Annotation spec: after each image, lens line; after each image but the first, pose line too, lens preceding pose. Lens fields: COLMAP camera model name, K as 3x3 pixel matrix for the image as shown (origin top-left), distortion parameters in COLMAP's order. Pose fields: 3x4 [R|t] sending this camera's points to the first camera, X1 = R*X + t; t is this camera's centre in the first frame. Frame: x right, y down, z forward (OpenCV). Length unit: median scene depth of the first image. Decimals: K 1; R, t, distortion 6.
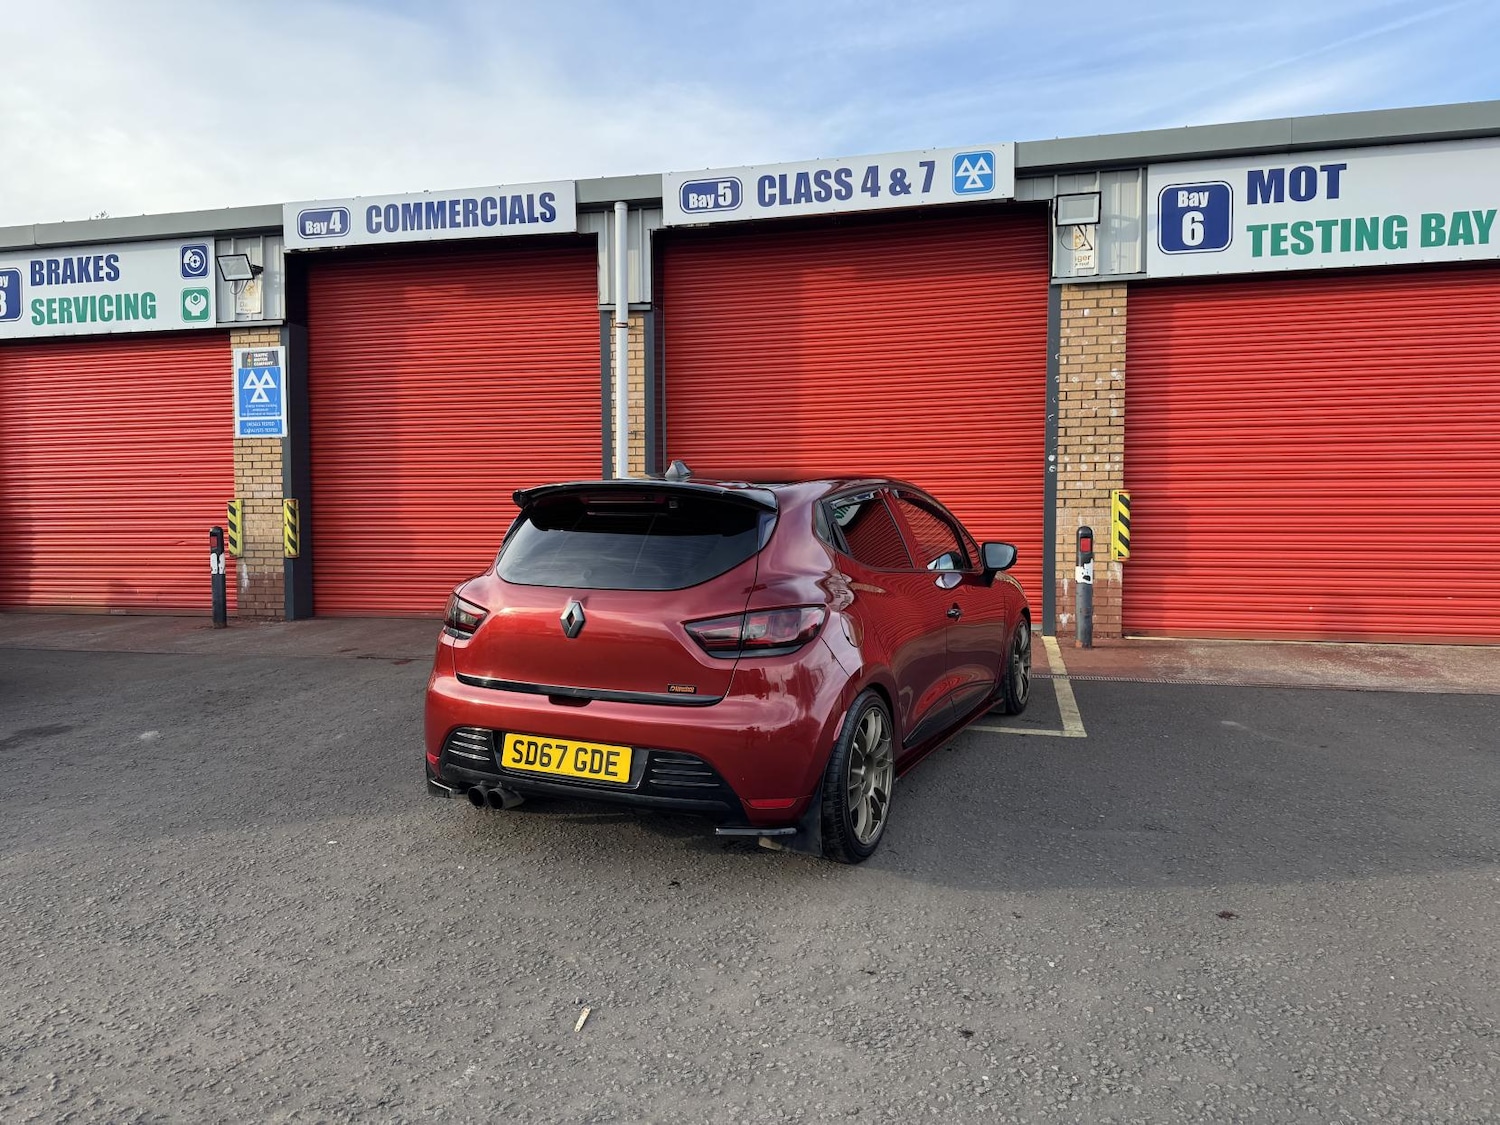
lens RADIAL K [[1066.3, 0, 737.4], [0, 1066.3, 562.3], [0, 0, 1]] dist [0.042708, -0.048753]
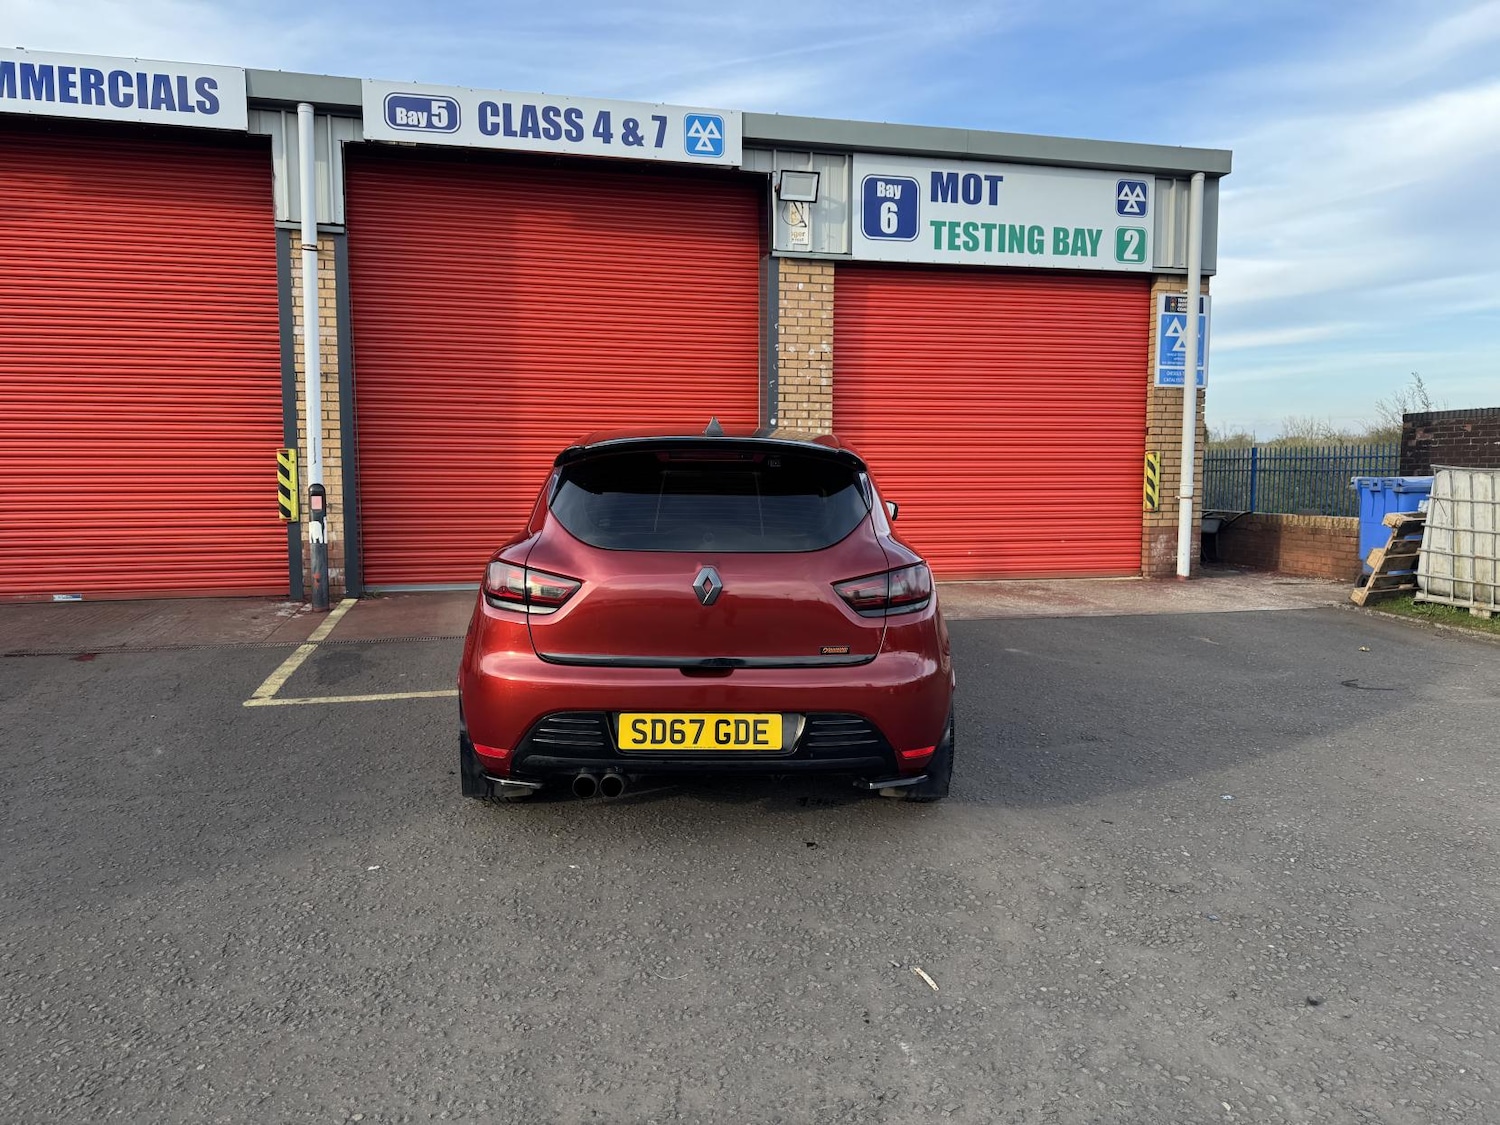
lens RADIAL K [[1052.1, 0, 754.8], [0, 1052.1, 582.2], [0, 0, 1]] dist [0.122676, -0.195778]
pose [[0.883970, -0.044124, 0.465456, -0.224907], [0.016858, 0.997897, 0.062582, -0.003077], [-0.467239, -0.047474, 0.882856, 0.064321]]
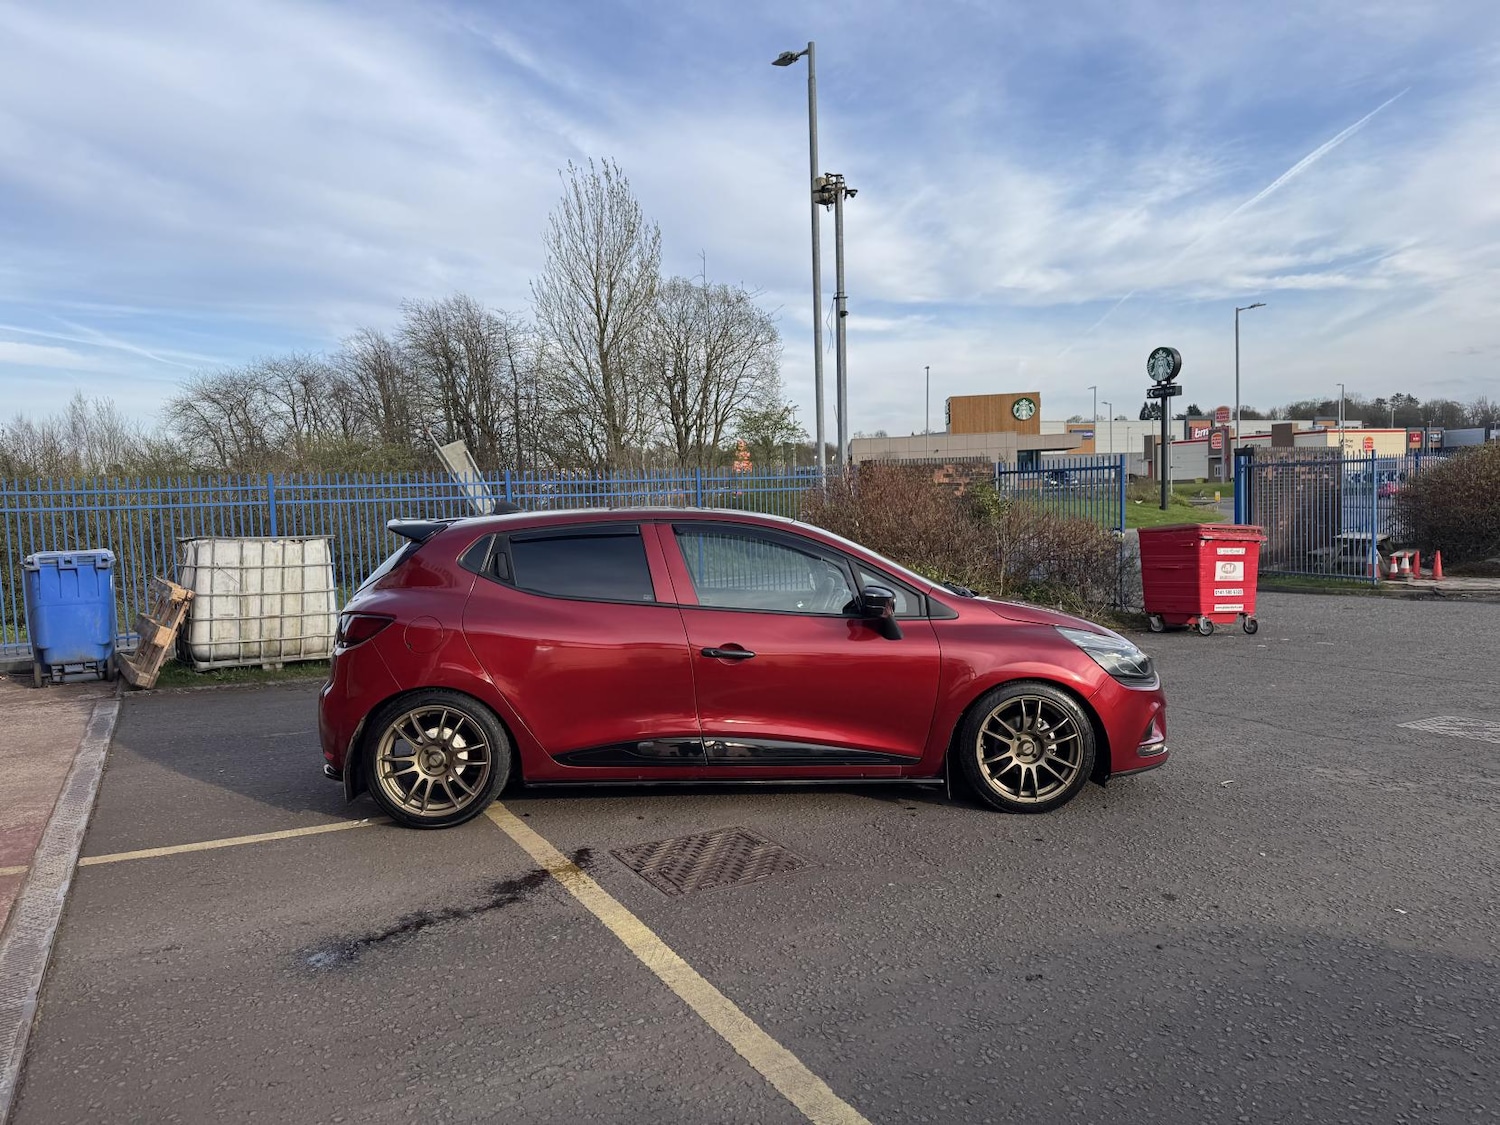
lens RADIAL K [[1046.6, 0, 753.7], [0, 1046.6, 564.2], [0, 0, 1]] dist [0.046556, -0.077171]
pose [[-0.686128, -0.020572, 0.727190, -0.288518], [0.066694, 0.993612, 0.091037, -0.063568], [-0.724418, 0.110962, -0.680372, 0.882689]]
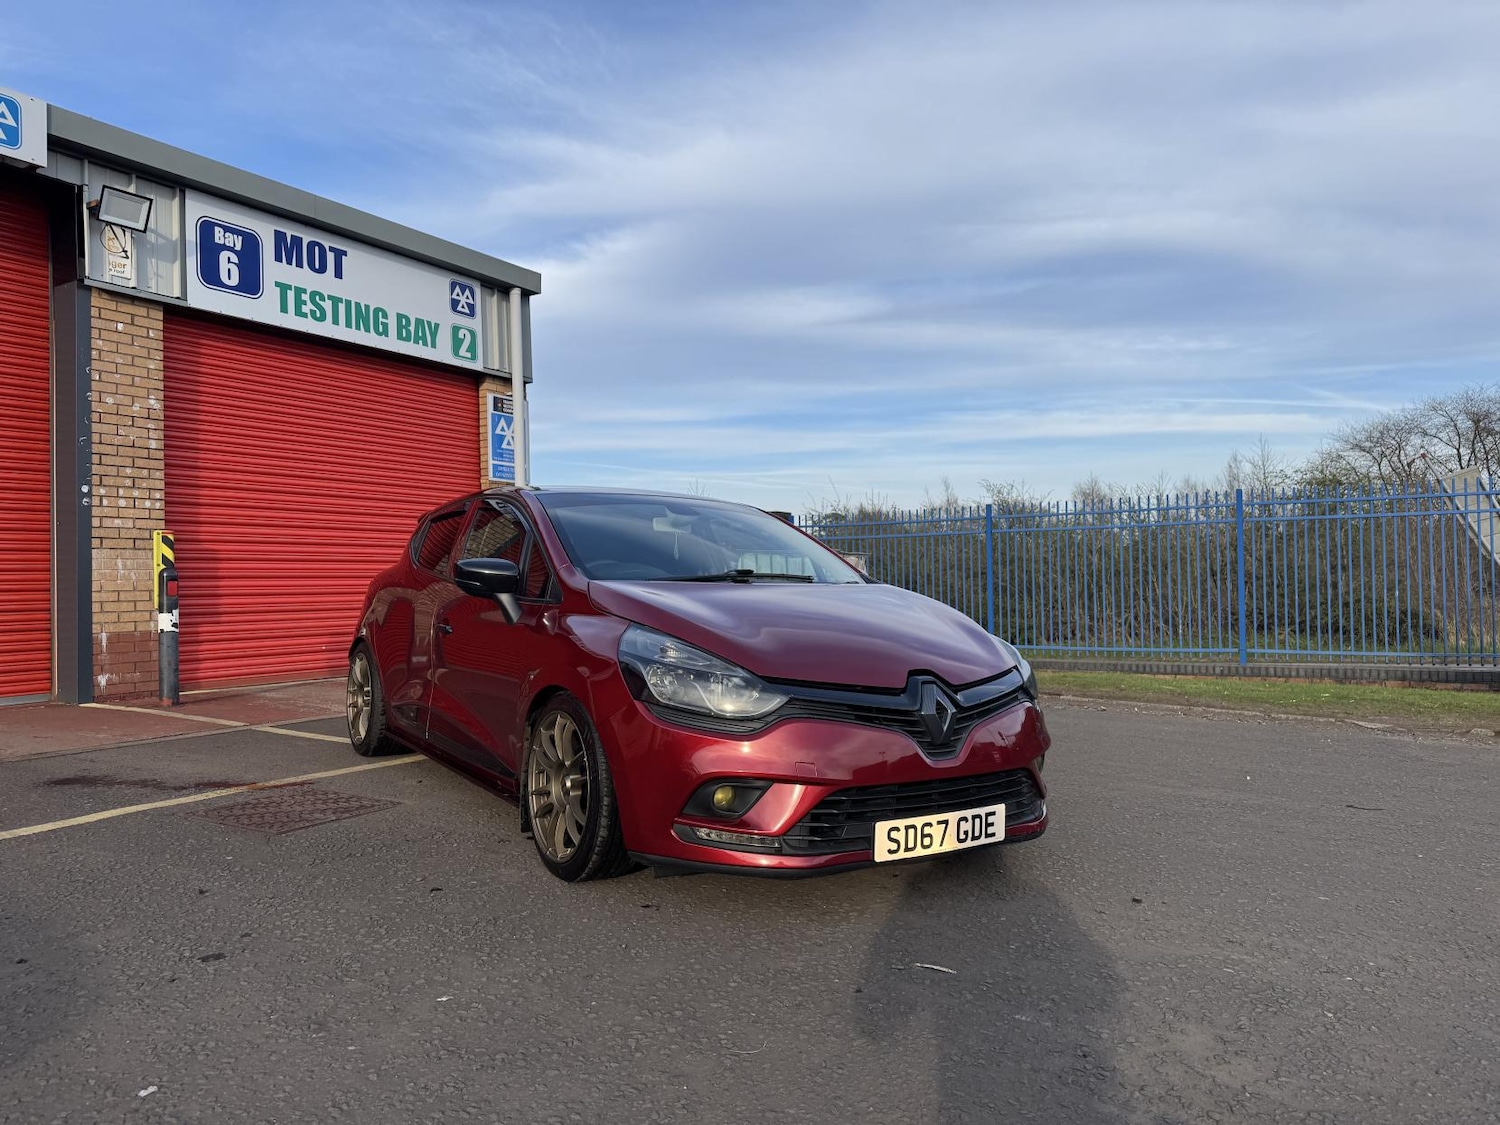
lens RADIAL K [[1070.9, 0, 743.3], [0, 1070.9, 569.9], [0, 0, 1]] dist [0.055503, -0.085974]
pose [[0.313198, 0.016848, 0.949538, -0.348066], [0.057984, 0.997638, -0.036828, 0.026927], [-0.947916, 0.066593, 0.311481, 0.255861]]
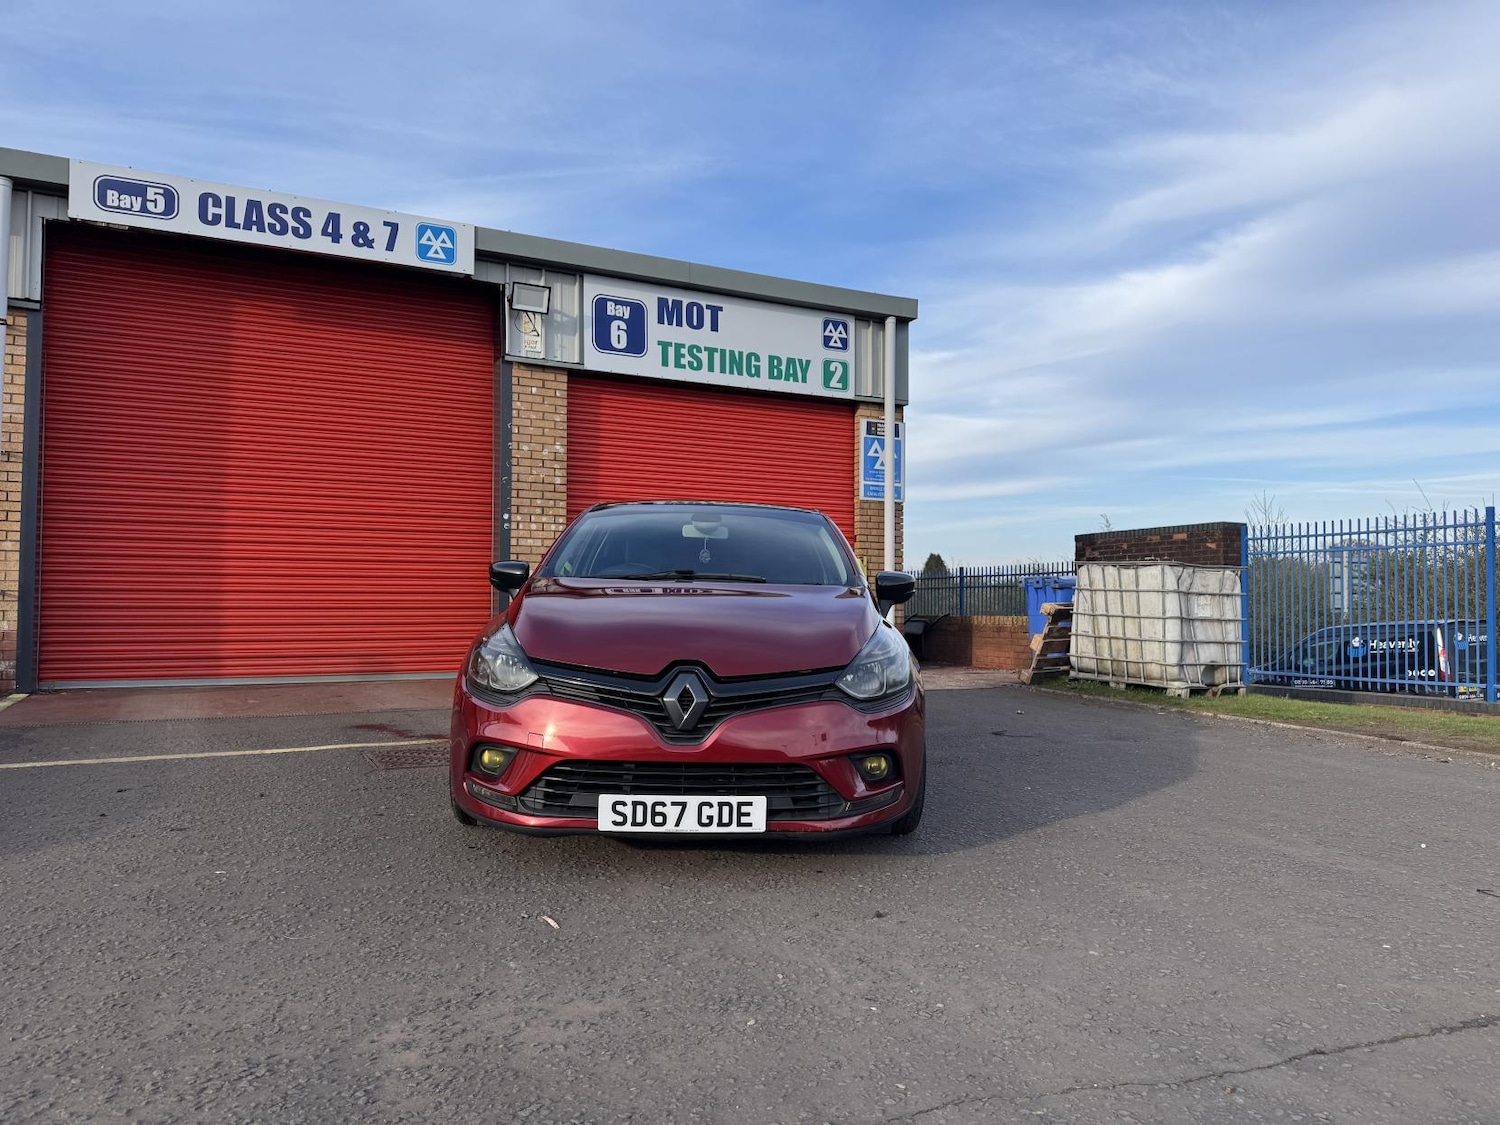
lens RADIAL K [[1054.4, 0, 776.7], [0, 1054.4, 593.8], [0, 0, 1]] dist [0.070478, -0.082161]
pose [[0.753151, 0.018321, 0.657593, -0.213213], [0.021465, 0.998395, -0.052400, 0.045504], [-0.657497, 0.053580, 0.751549, 0.002091]]
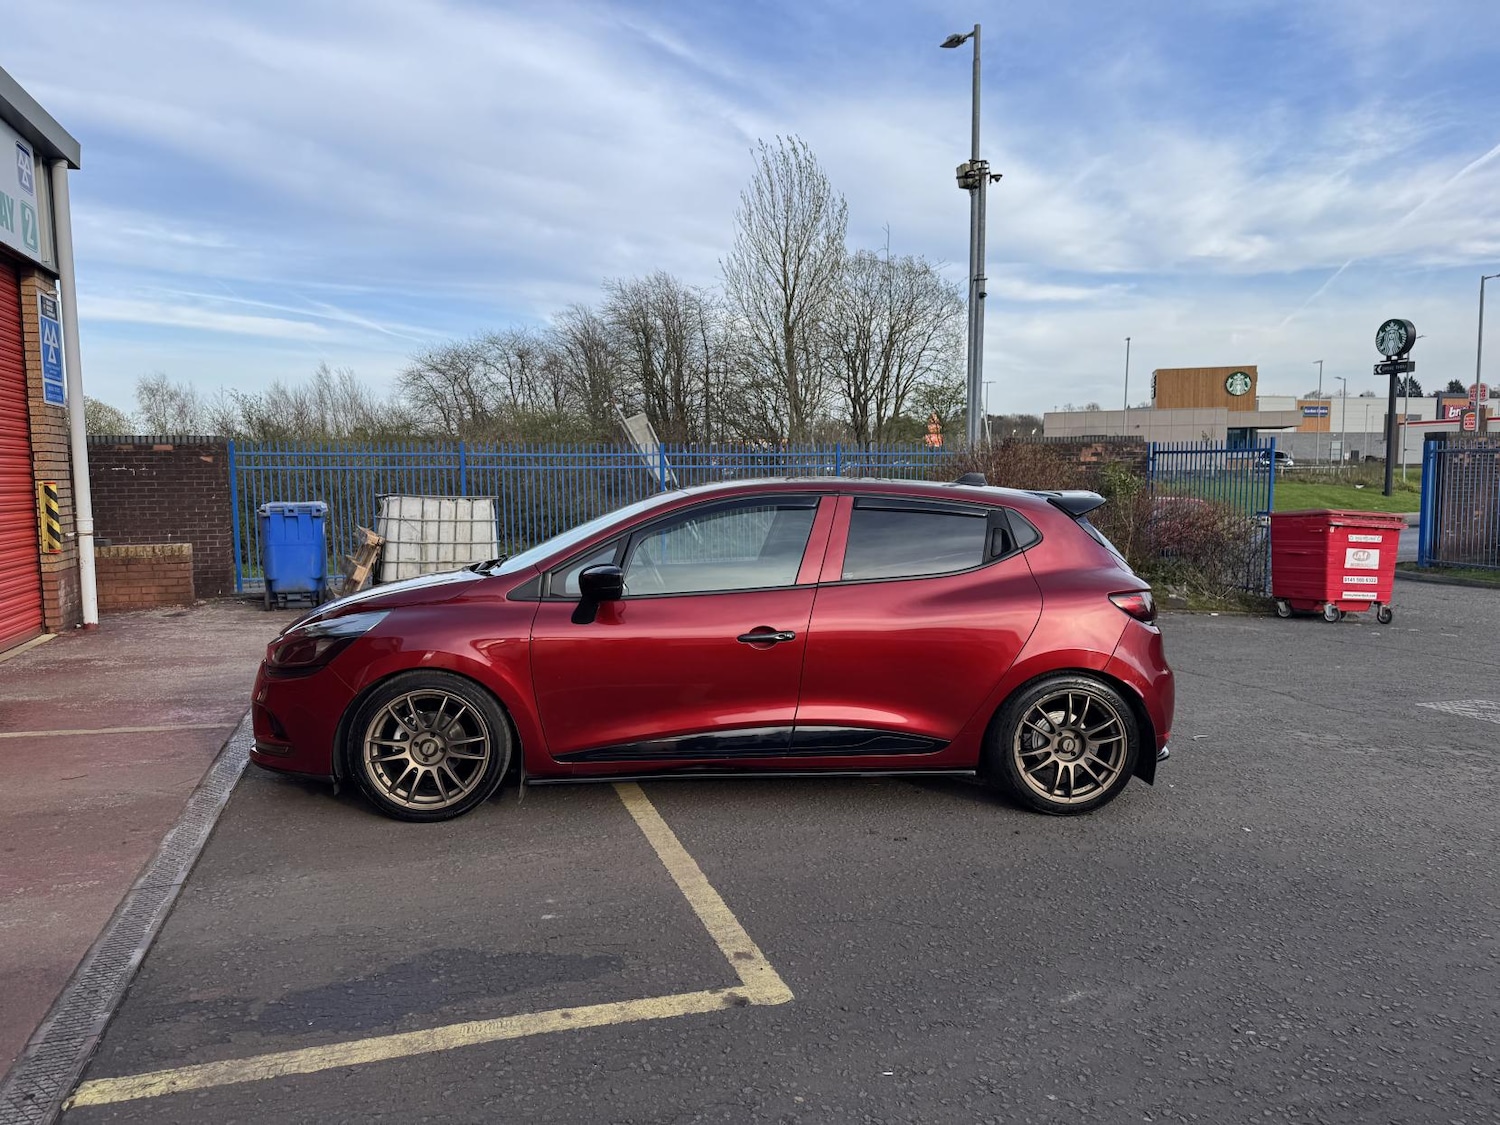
lens RADIAL K [[1070.9, 0, 743.3], [0, 1070.9, 569.9], [0, 0, 1]] dist [0.055503, -0.085974]
pose [[-0.523014, -0.067184, 0.849672, -0.459842], [0.048406, 0.992938, 0.108308, -0.061419], [-0.850949, 0.097776, -0.516068, 0.884050]]
